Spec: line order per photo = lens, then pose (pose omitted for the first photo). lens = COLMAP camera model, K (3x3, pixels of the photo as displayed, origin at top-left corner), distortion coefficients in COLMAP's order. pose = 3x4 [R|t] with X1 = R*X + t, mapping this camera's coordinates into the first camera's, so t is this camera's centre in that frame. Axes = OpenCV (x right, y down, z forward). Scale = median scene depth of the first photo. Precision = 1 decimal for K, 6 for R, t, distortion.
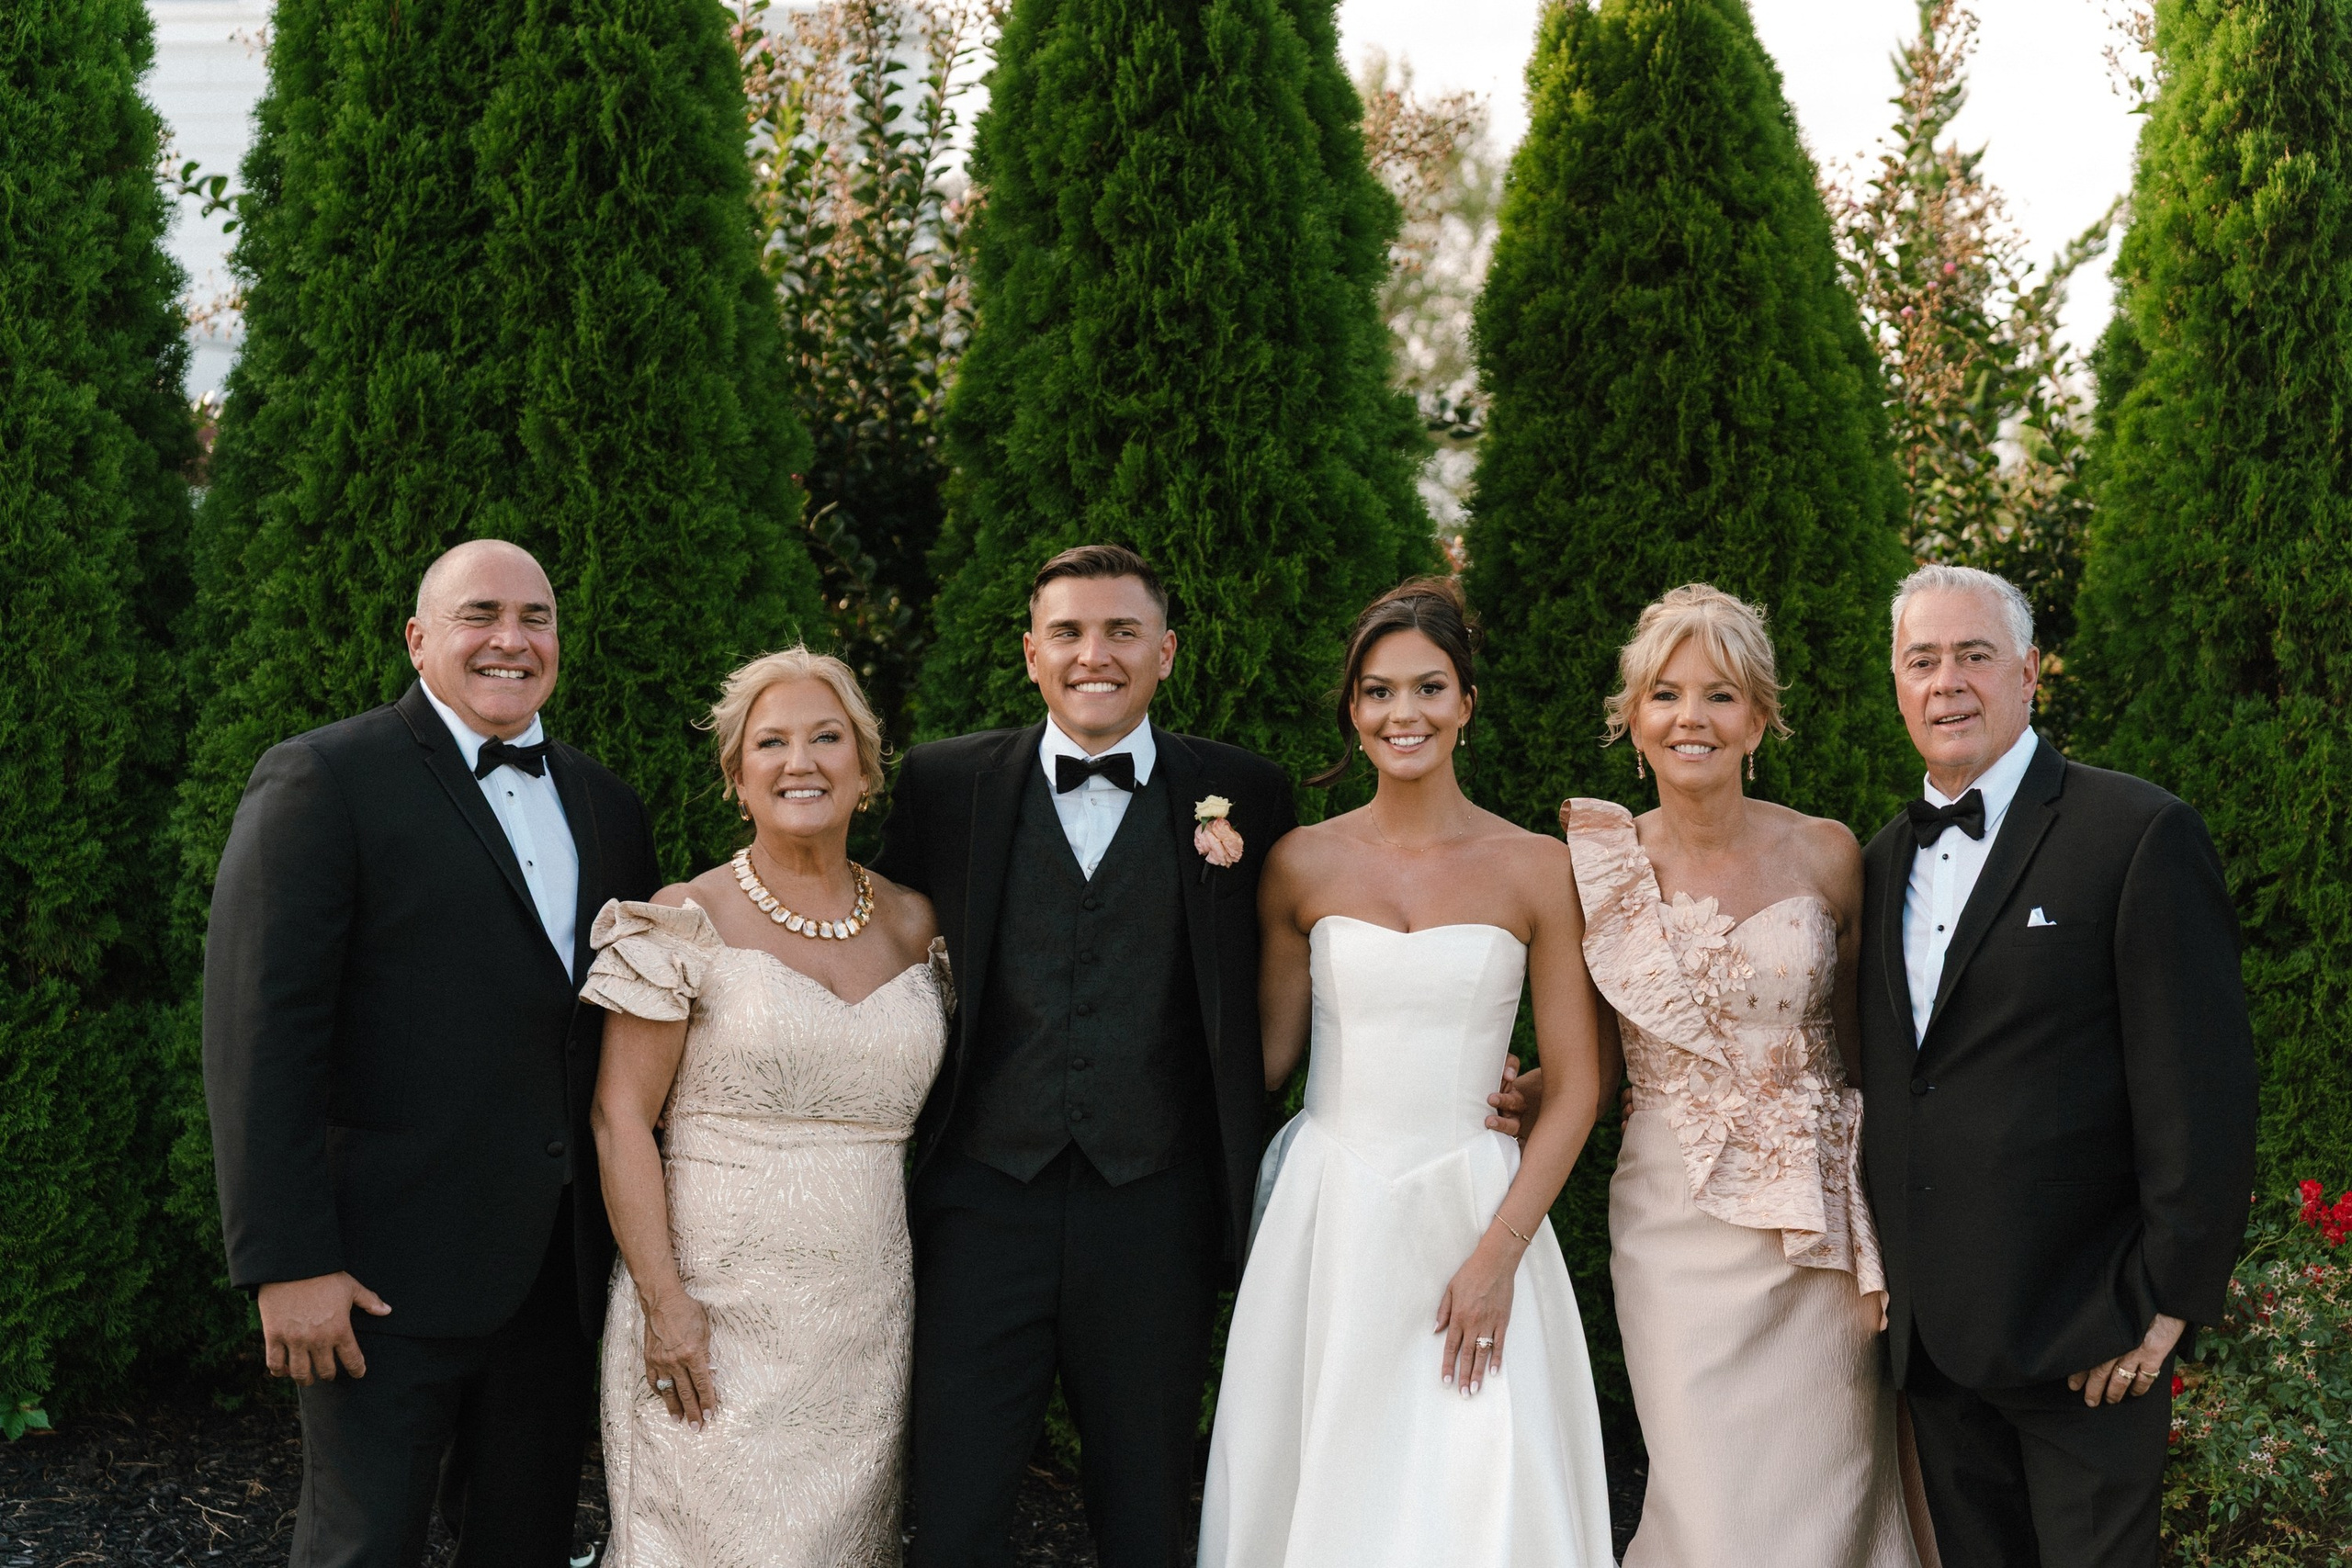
lens RADIAL K [[3766.6, 0, 1220.4], [0, 3766.6, 755.3], [0, 0, 1]] dist [0.010770, -0.108596]
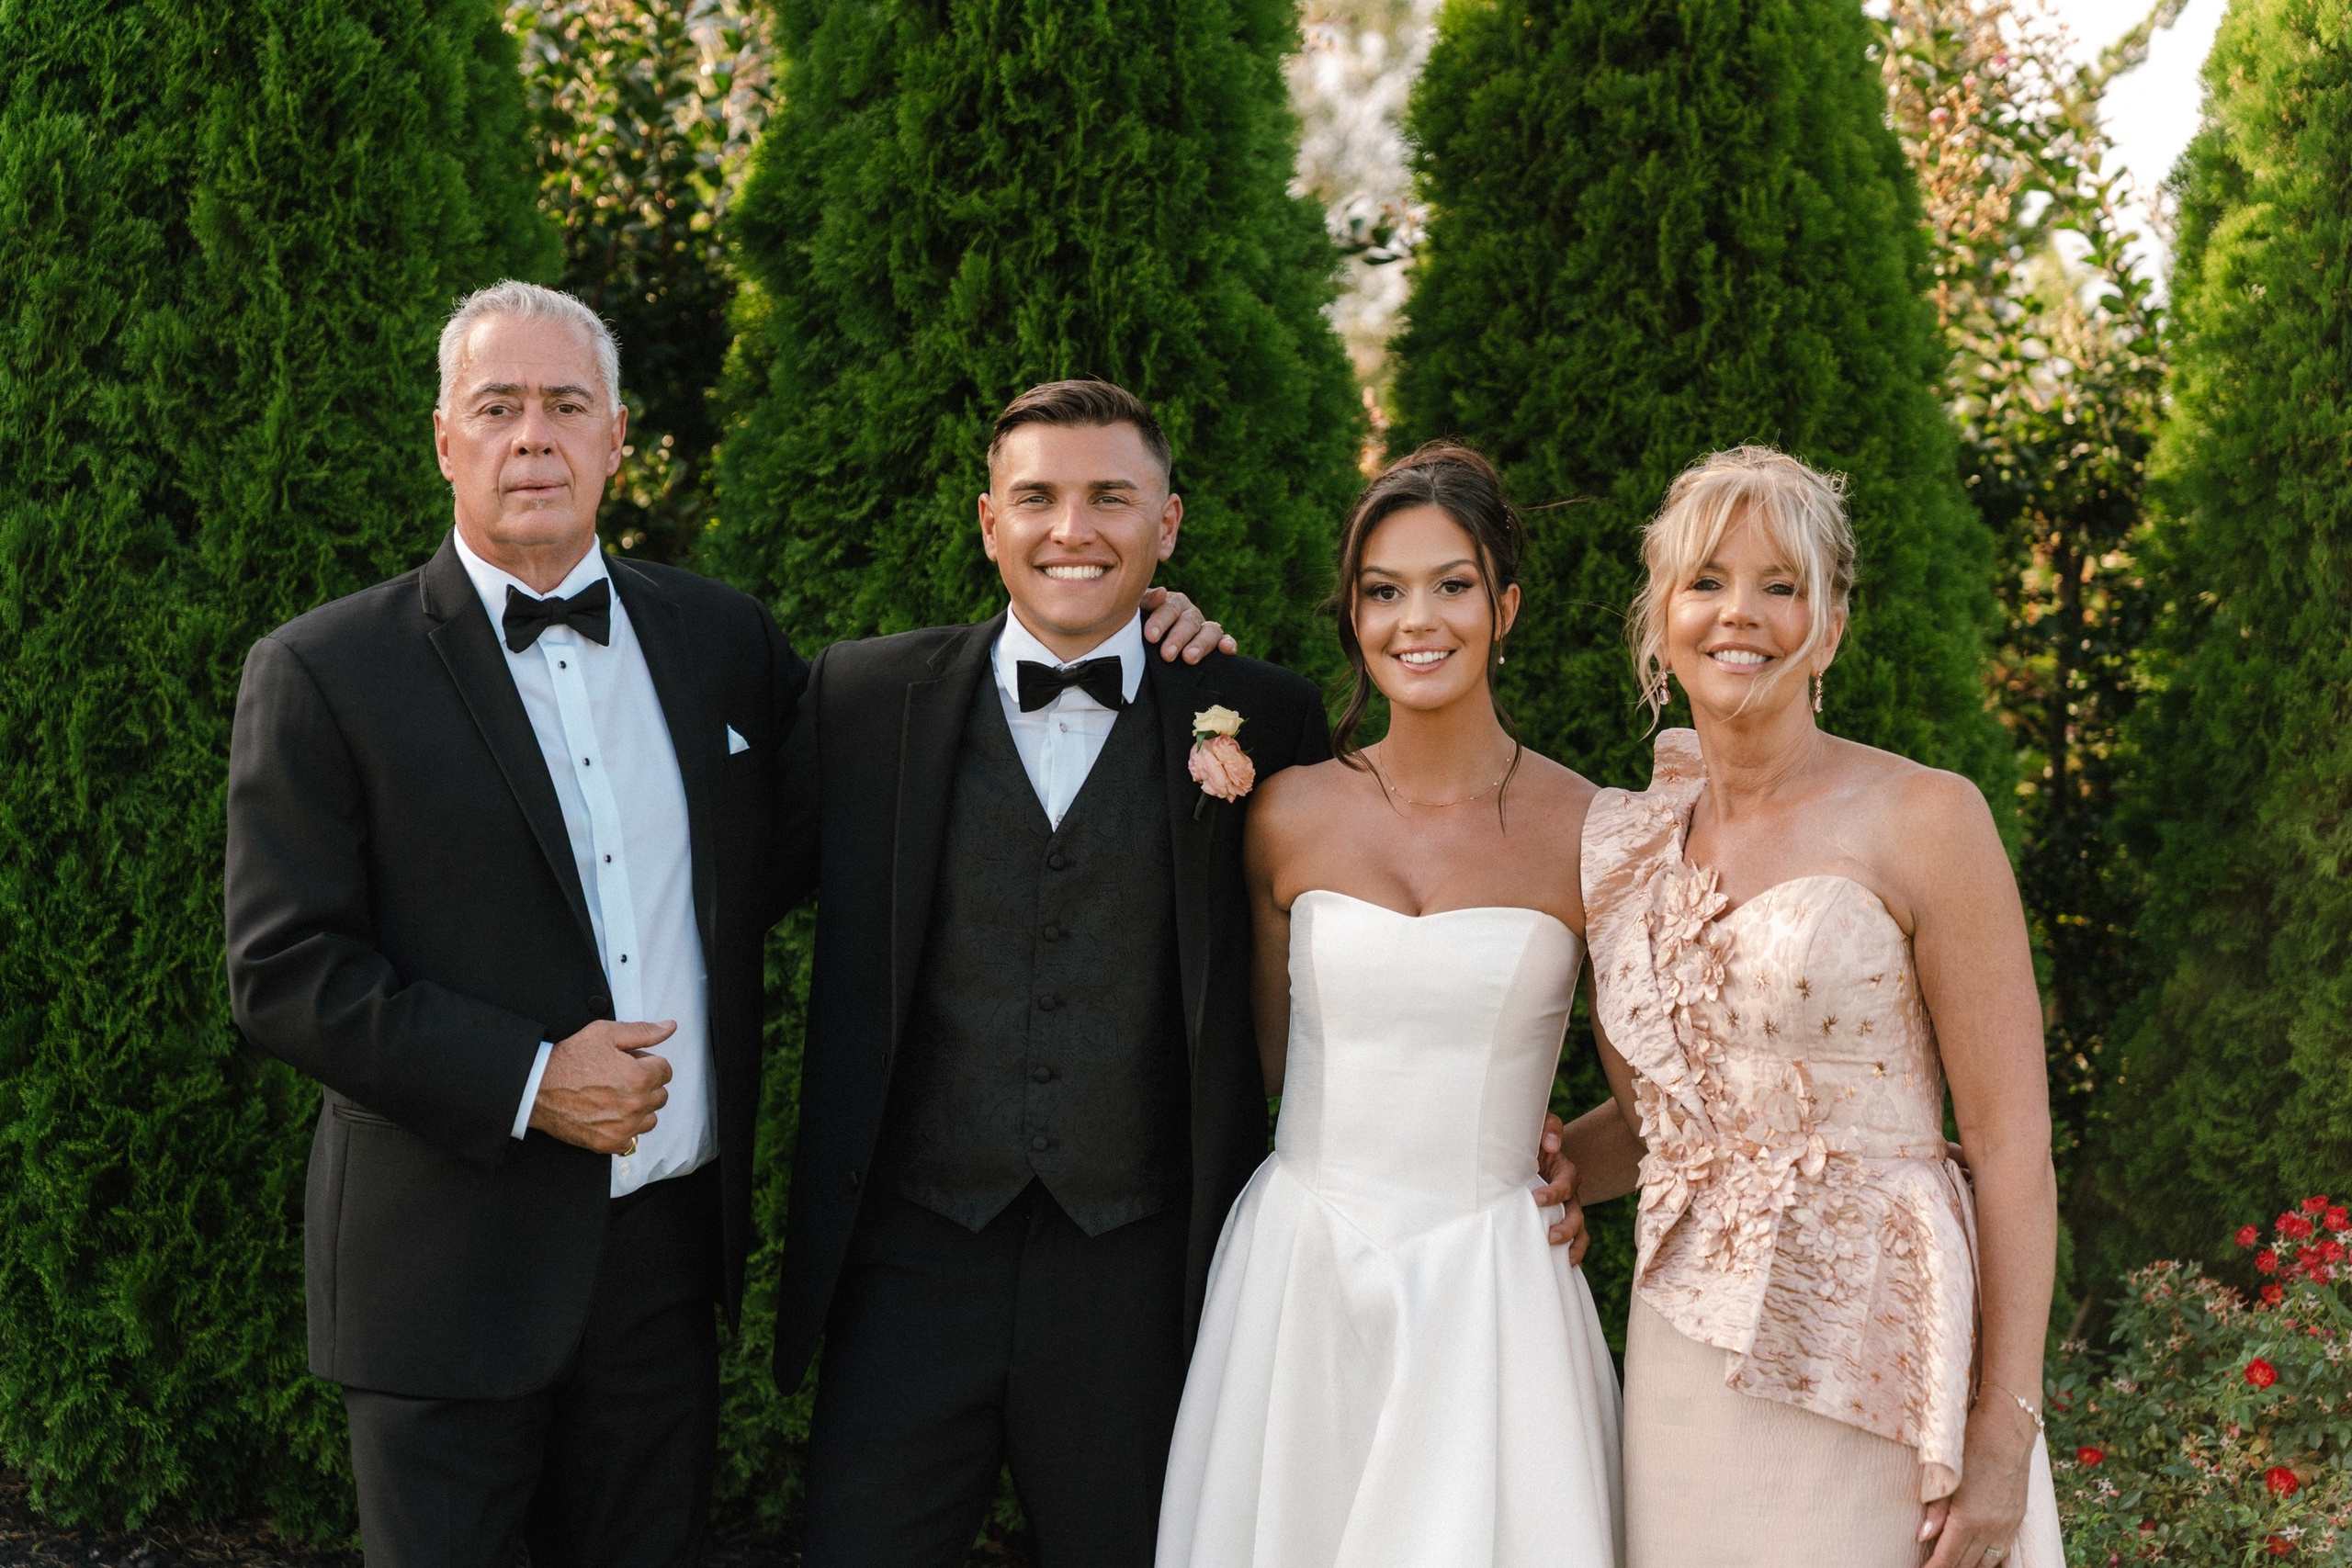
lens RADIAL K [[4389.2, 0, 1187.4], [0, 4389.2, 750.0], [0, 0, 1]] dist [-0.016169, 0.086810]
pose [[0.999209, 0.018787, 0.035041, -0.009245], [-0.019524, 0.999593, 0.020813, 0.000170], [-0.034636, -0.021481, 0.999169, 0.087321]]
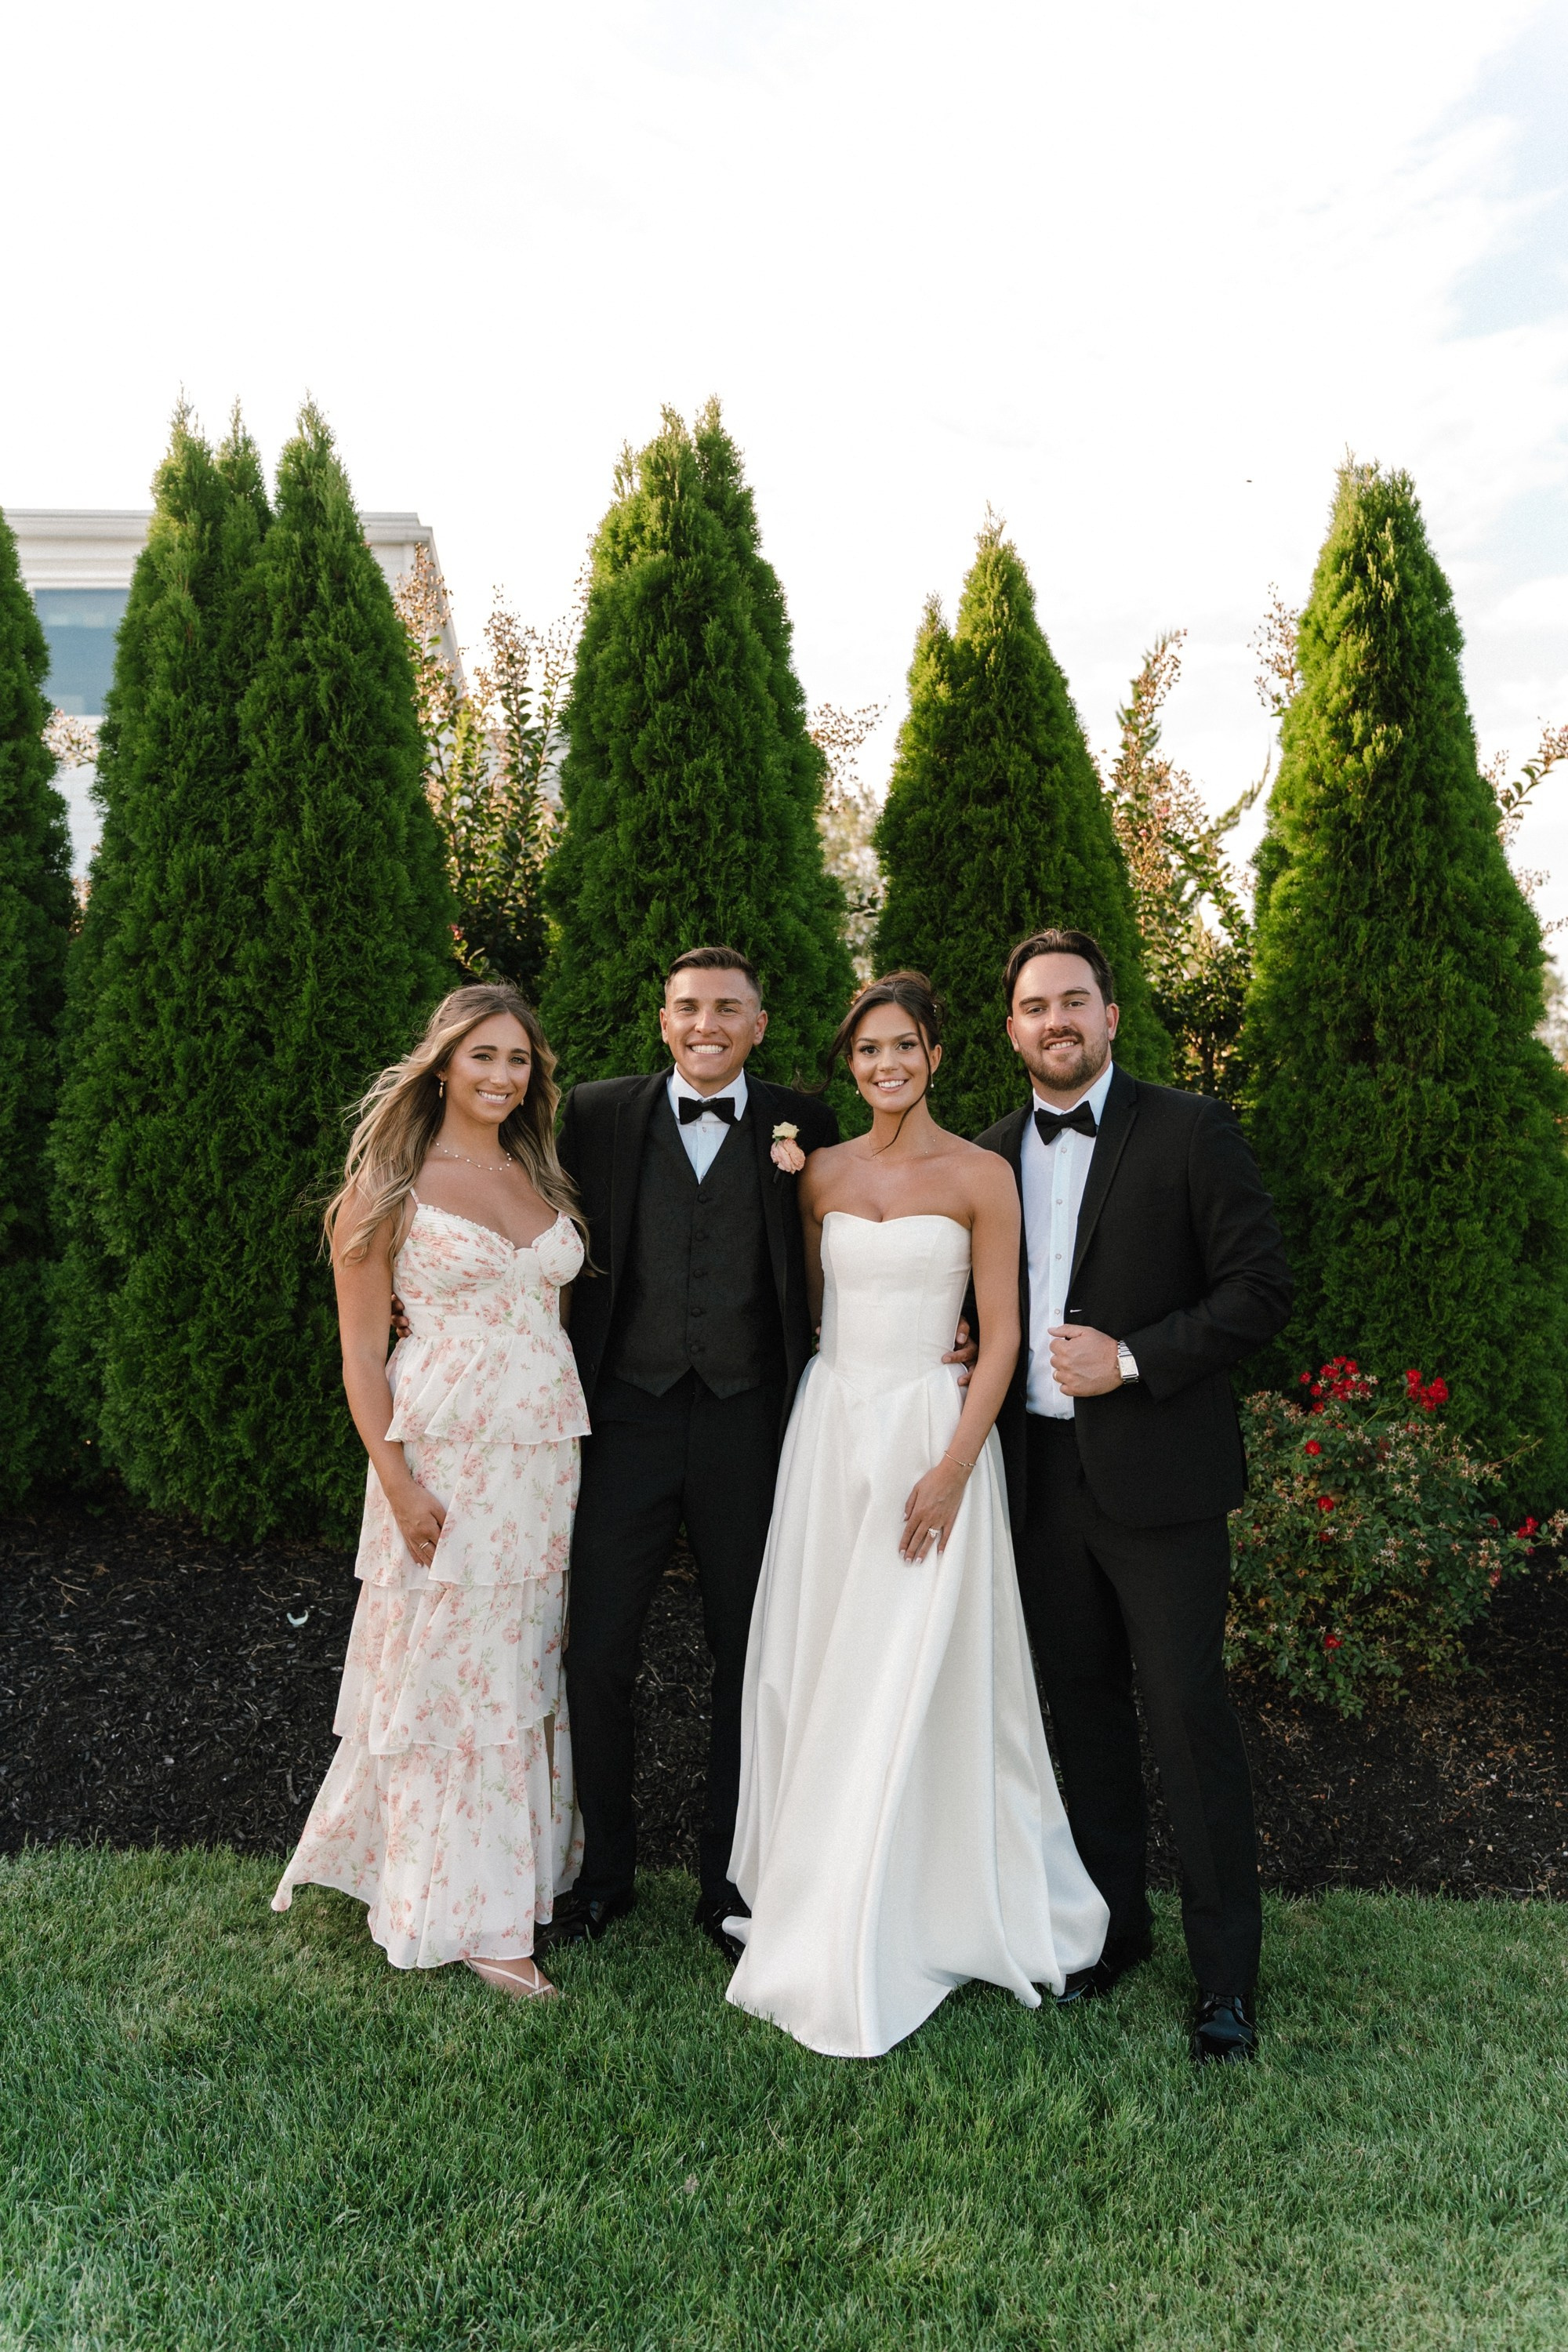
lens RADIAL K [[1852.9, 0, 784.5], [0, 1852.9, 1179.7], [0, 0, 1]] dist [-0.005953, -0.002985]
pose [[0.999951, -0.004137, 0.009010, 0.021852], [0.003855, 0.999511, 0.031044, 0.008938], [-0.009134, -0.031008, 0.999477, 0.221251]]
